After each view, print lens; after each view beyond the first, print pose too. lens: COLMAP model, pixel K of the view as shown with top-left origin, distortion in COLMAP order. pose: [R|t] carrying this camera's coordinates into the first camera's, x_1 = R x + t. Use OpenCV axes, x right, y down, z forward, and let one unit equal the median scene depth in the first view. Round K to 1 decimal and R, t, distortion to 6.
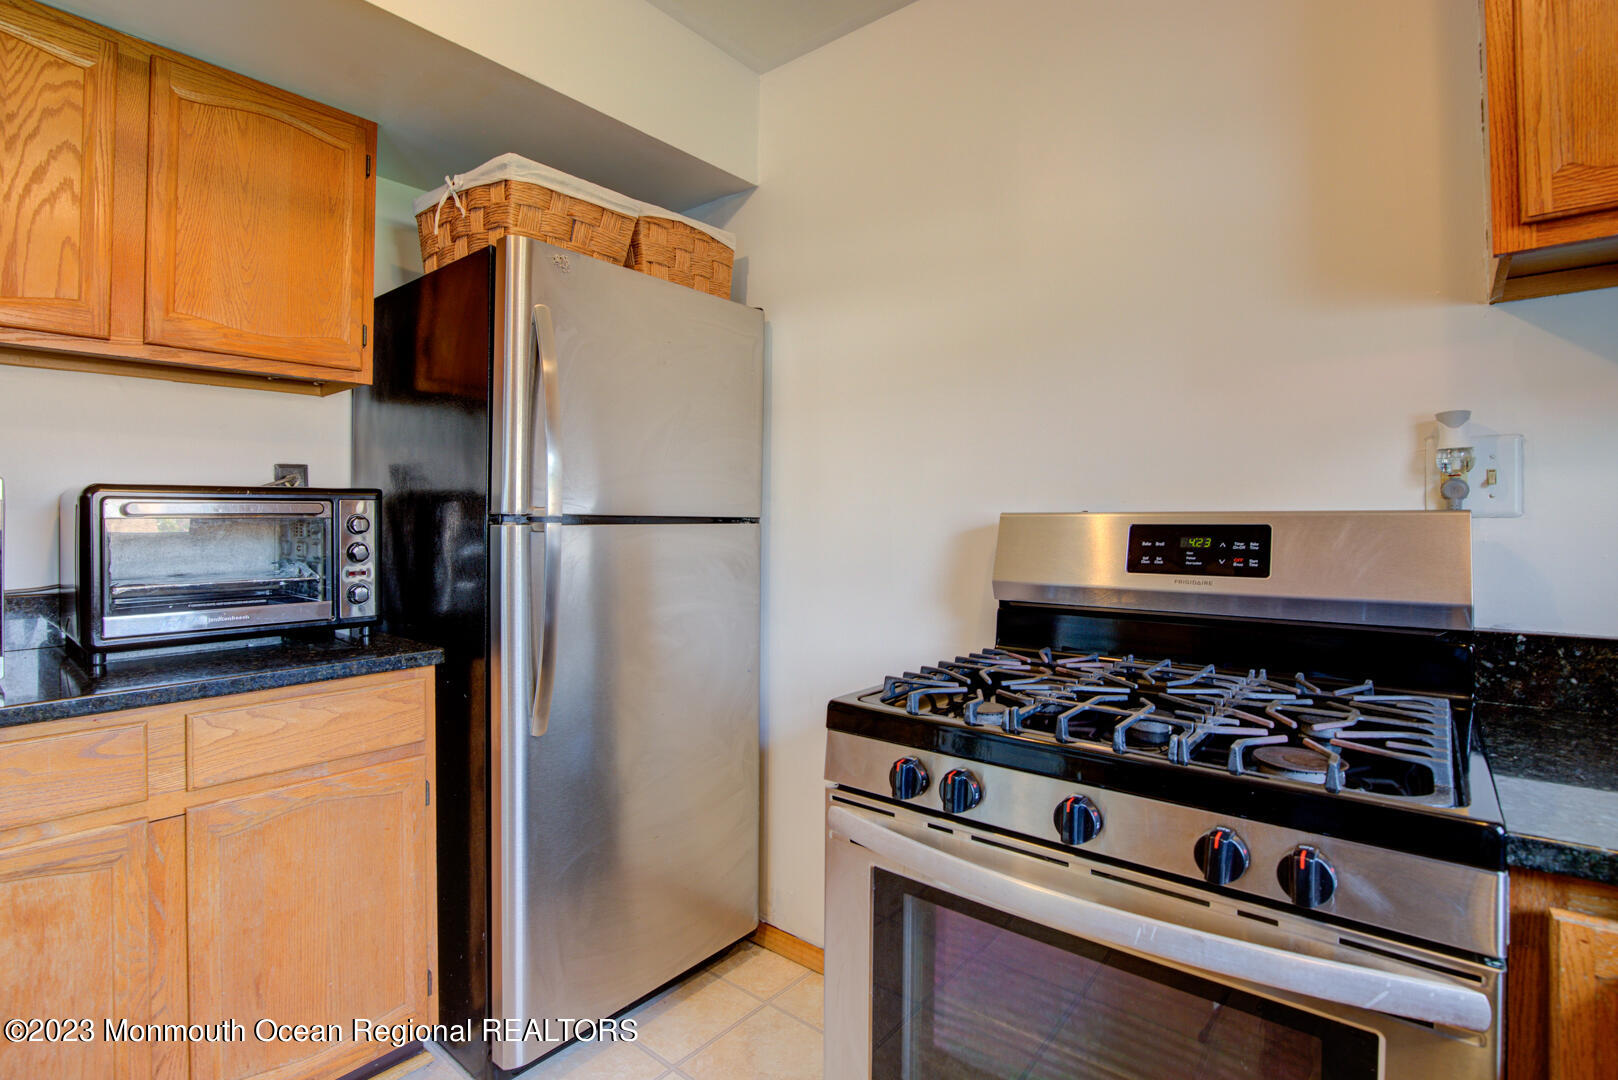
lens RADIAL K [[761.7, 0, 804.2], [0, 761.7, 524.0], [0, 0, 1]] dist [-0.029549, 0.002831]
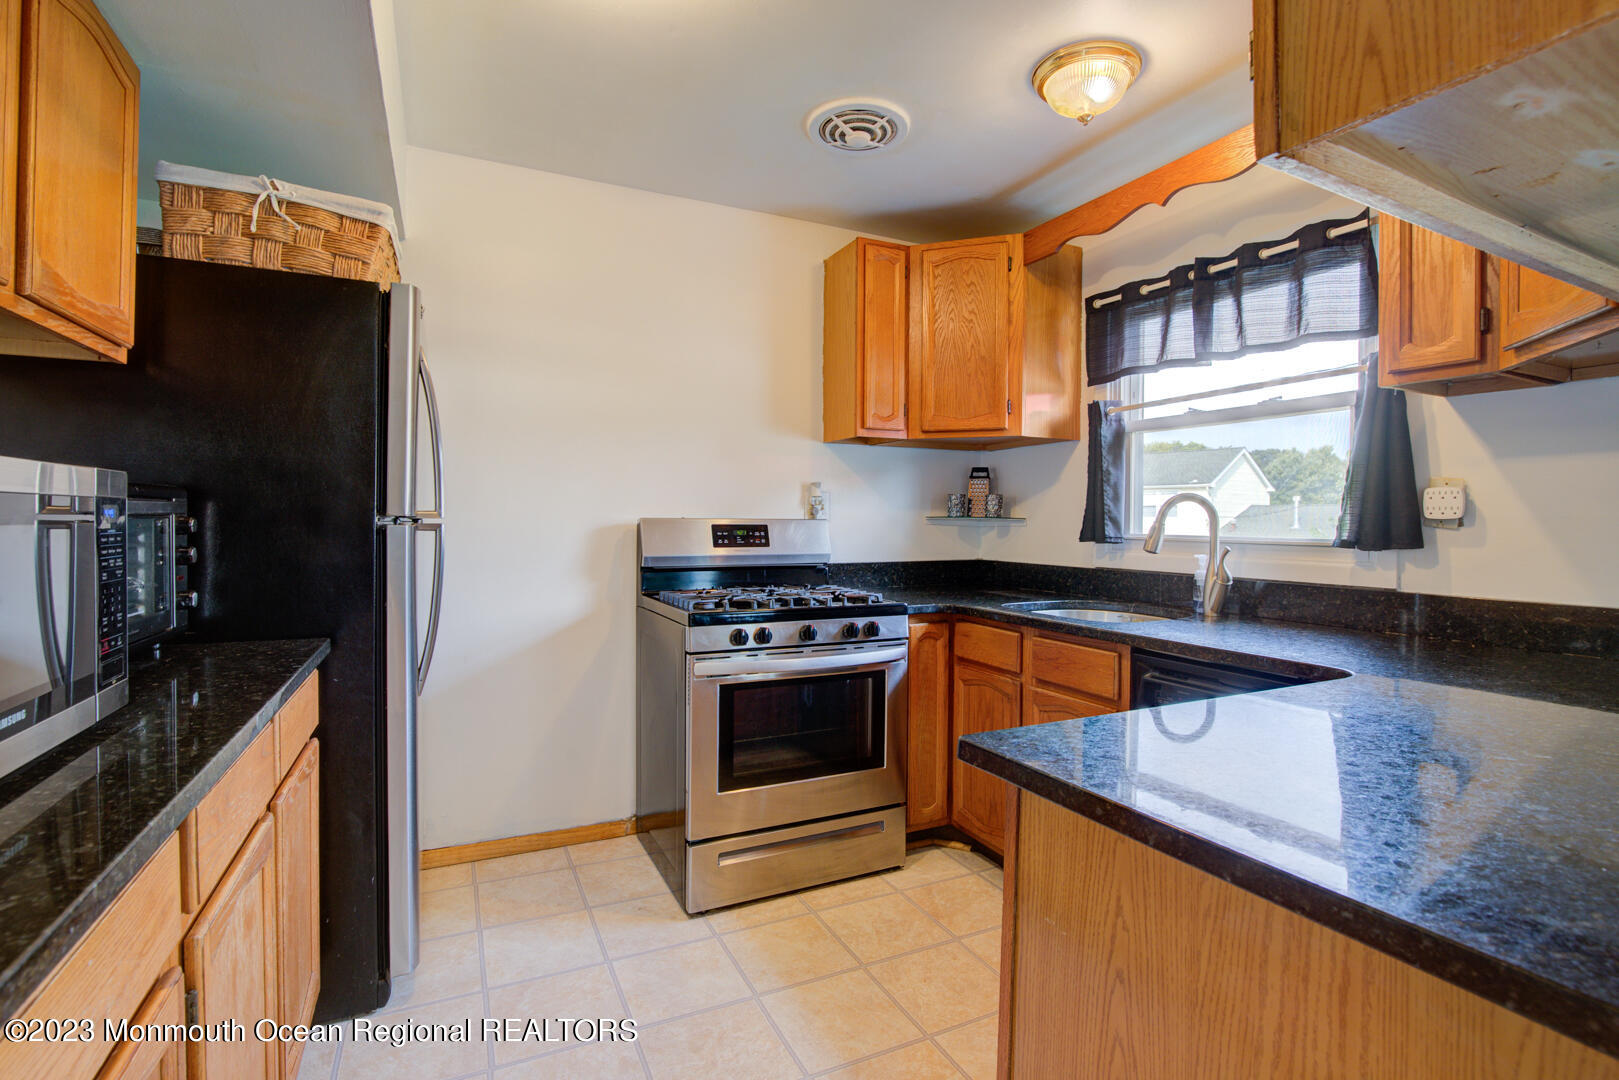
lens RADIAL K [[762.2, 0, 803.9], [0, 762.2, 528.0], [0, 0, 1]] dist [-0.029549, 0.002831]
pose [[0.423411, -0.010446, 0.905877, -1.496654], [-0.008910, 0.999837, 0.015694, -0.026502], [-0.905894, -0.014716, 0.423249, -0.113791]]
